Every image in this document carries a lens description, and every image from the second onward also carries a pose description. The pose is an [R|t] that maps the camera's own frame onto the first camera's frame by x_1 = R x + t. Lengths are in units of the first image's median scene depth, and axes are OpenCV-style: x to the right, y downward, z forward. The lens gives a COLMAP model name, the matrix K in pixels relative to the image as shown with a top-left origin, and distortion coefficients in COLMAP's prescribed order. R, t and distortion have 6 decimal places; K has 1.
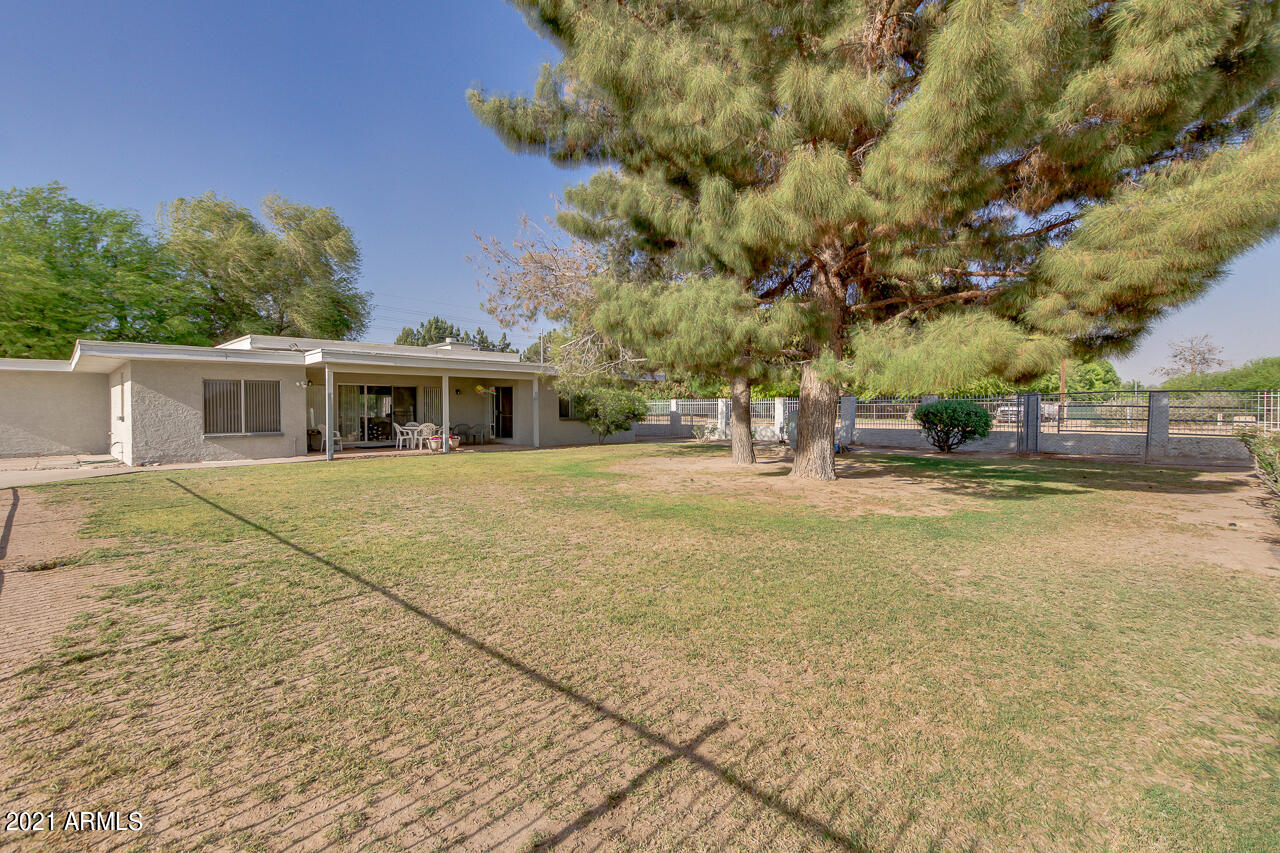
lens RADIAL K [[596.5, 0, 640.0], [0, 596.5, 426.5], [0, 0, 1]] dist [-0.002257, 0.000079]
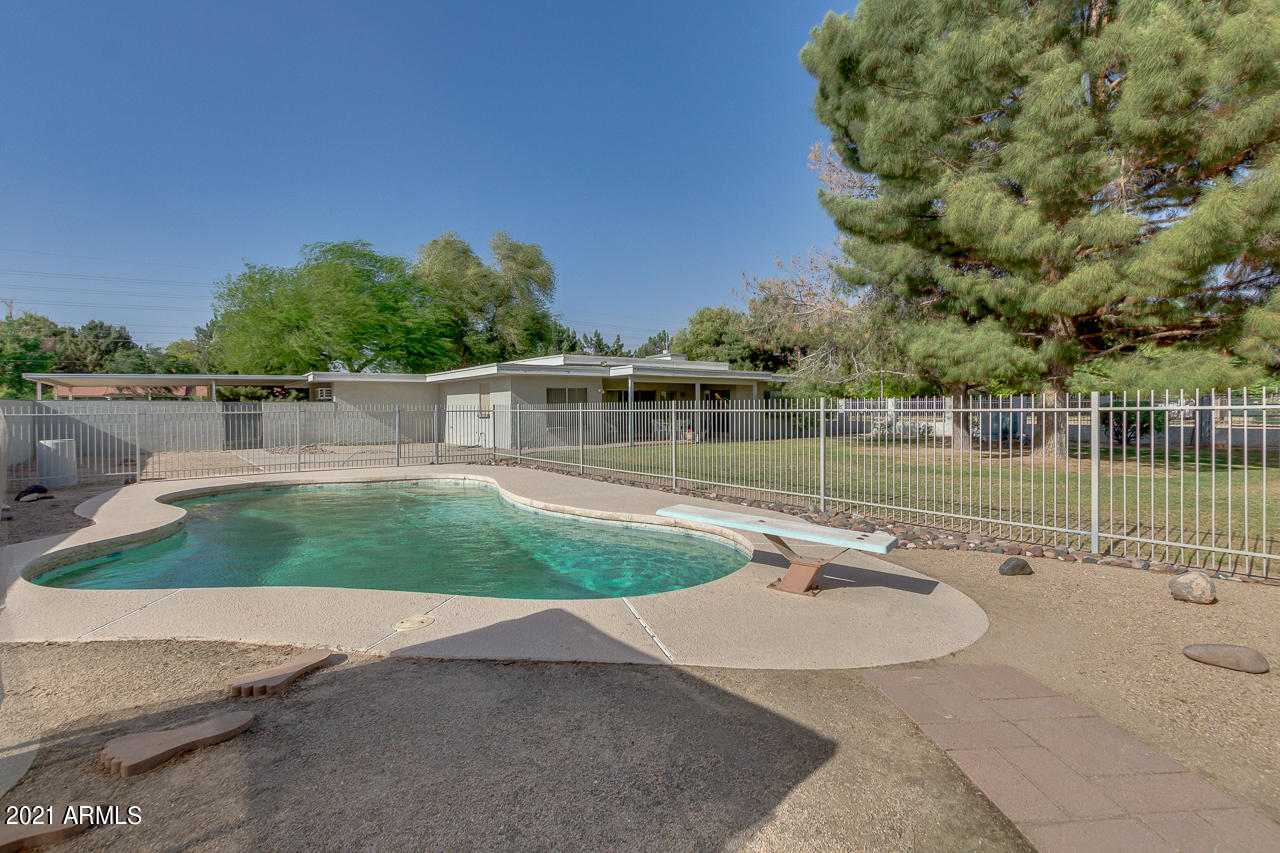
lens RADIAL K [[596.5, 0, 640.0], [0, 596.5, 426.5], [0, 0, 1]] dist [-0.002257, 0.000079]
pose [[0.982935, 0.005482, -0.183871, -0.226125], [-0.005461, 0.999985, 0.000616, 0.009719], [0.183872, 0.000399, 0.982950, -0.311962]]
